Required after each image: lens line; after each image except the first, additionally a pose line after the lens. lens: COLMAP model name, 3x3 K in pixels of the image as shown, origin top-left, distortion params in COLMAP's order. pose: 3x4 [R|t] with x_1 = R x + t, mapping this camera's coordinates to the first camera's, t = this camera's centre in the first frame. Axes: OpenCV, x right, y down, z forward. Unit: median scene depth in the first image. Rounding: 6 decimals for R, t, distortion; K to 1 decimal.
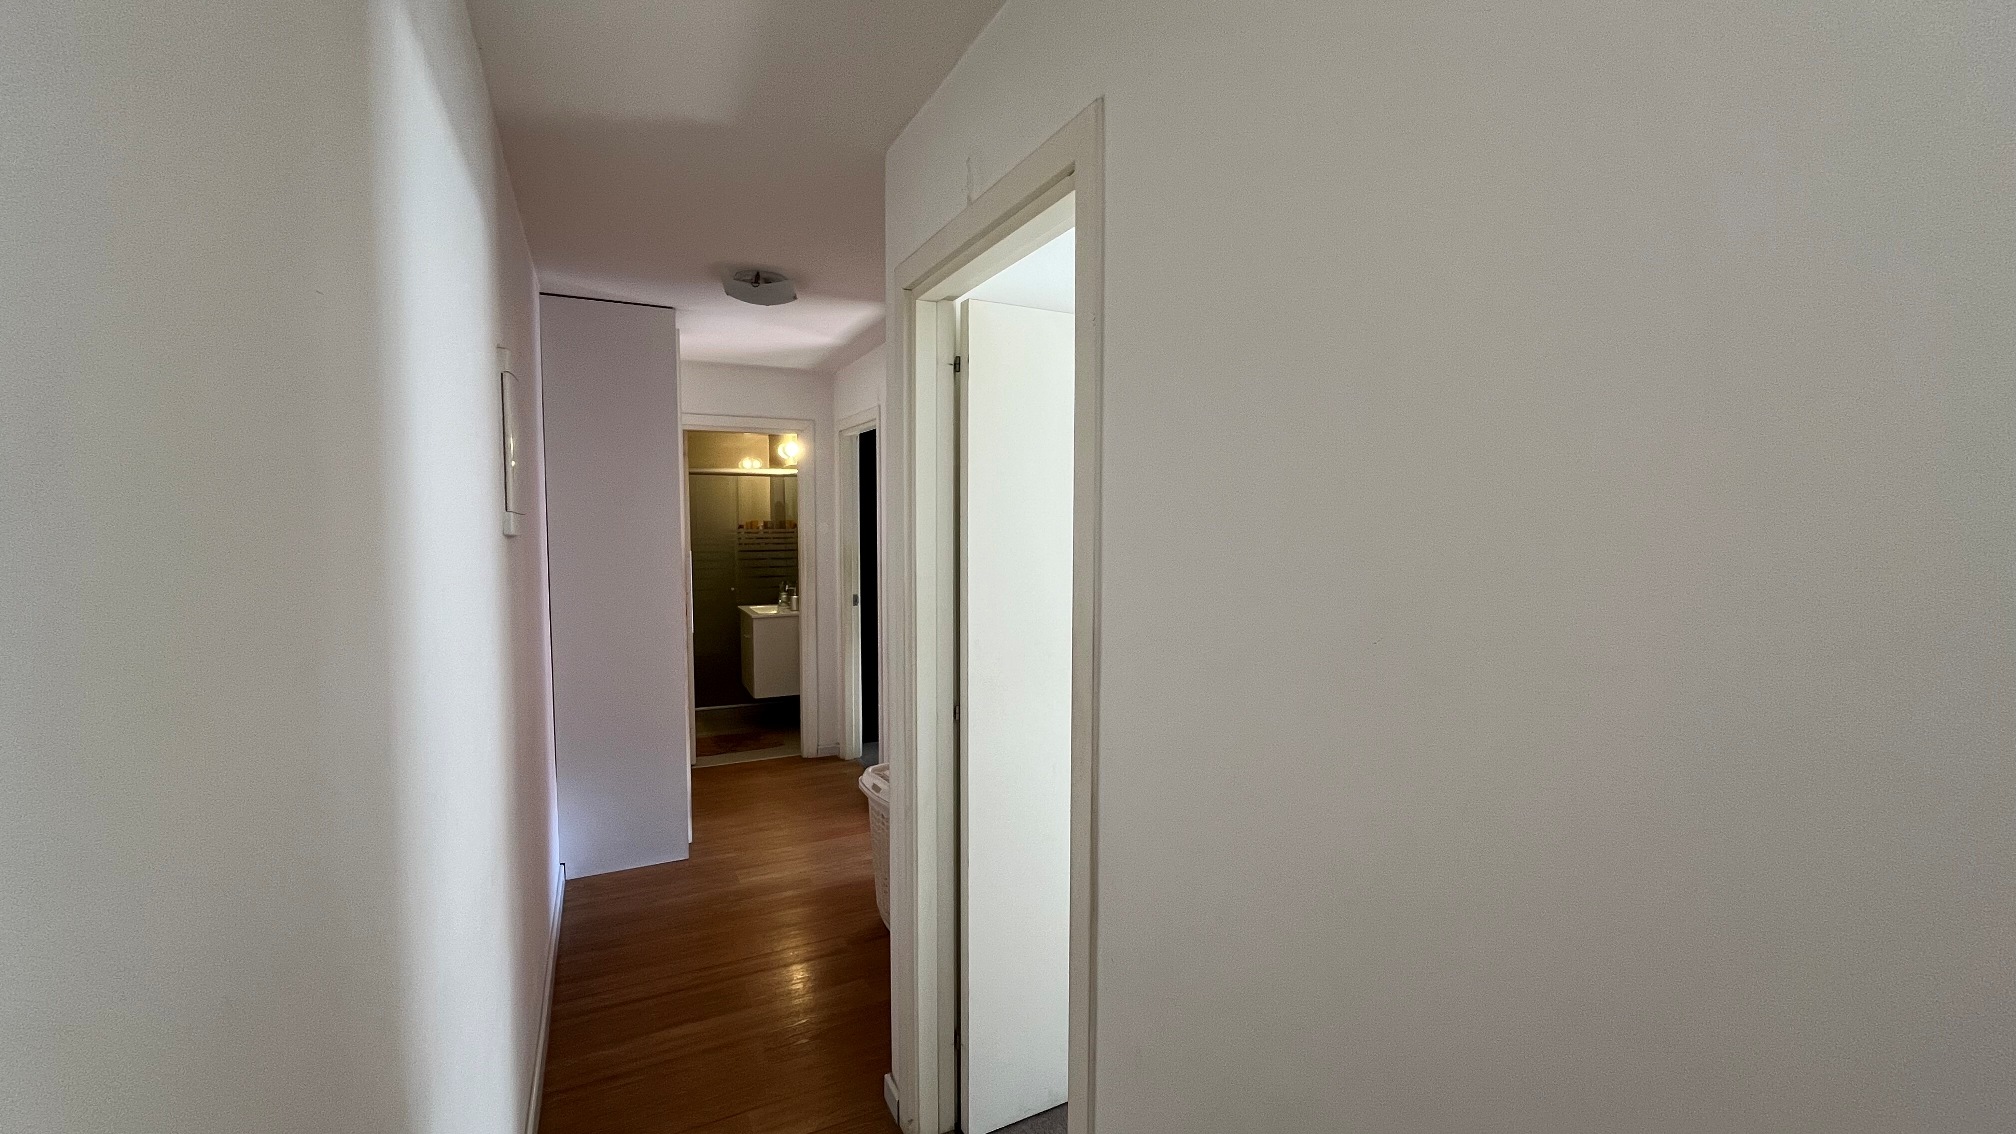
lens RADIAL K [[817.4, 0, 1006.8], [0, 817.4, 567.4], [0, 0, 1]] dist [-0.001393, -0.000784]
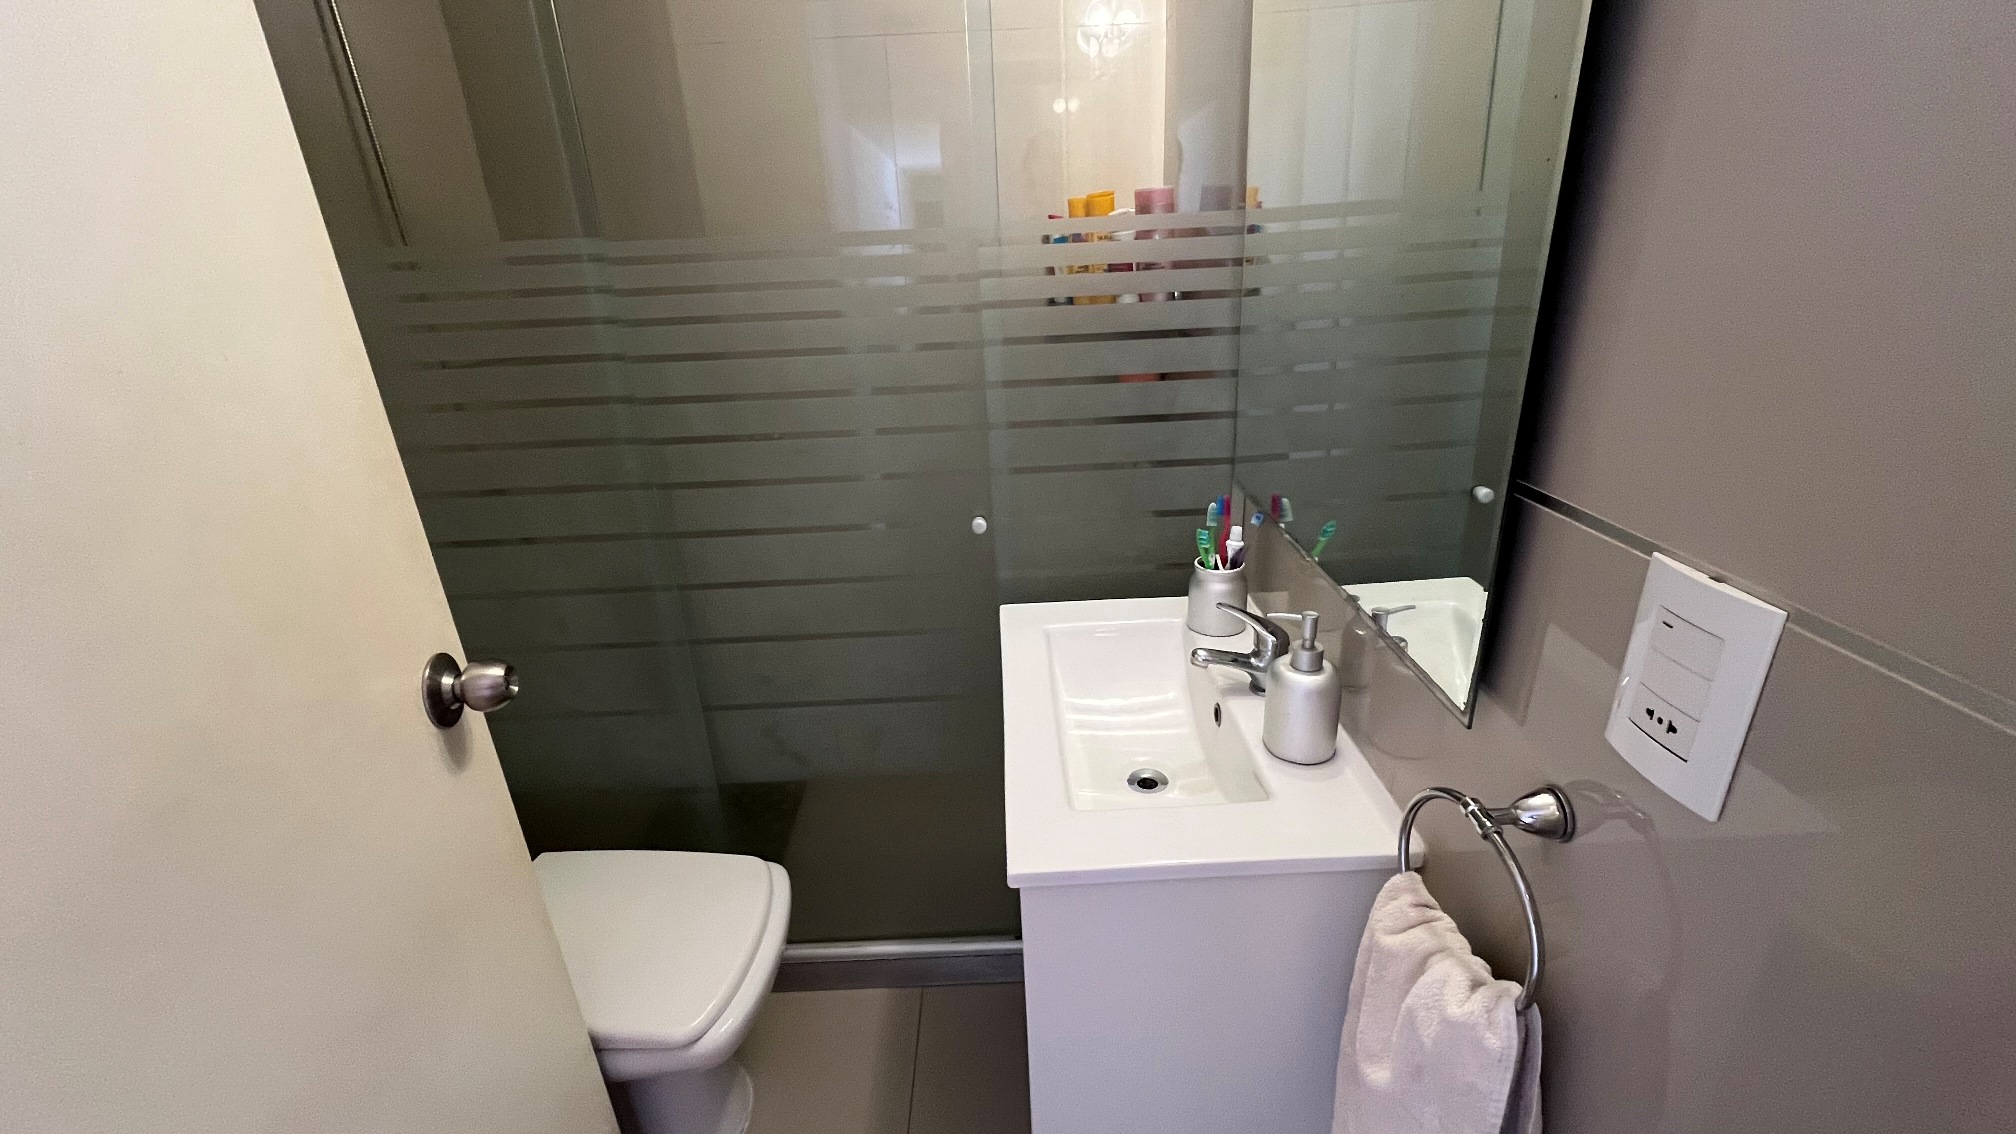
lens RADIAL K [[817.4, 0, 1010.1], [0, 817.4, 567.8], [0, 0, 1]] dist [-0.001393, -0.000784]
pose [[0.890190, 0.120542, -0.439353, -0.220694], [0.025247, 0.949828, 0.311751, -0.027789], [0.454889, -0.288610, 0.842485, 0.777722]]
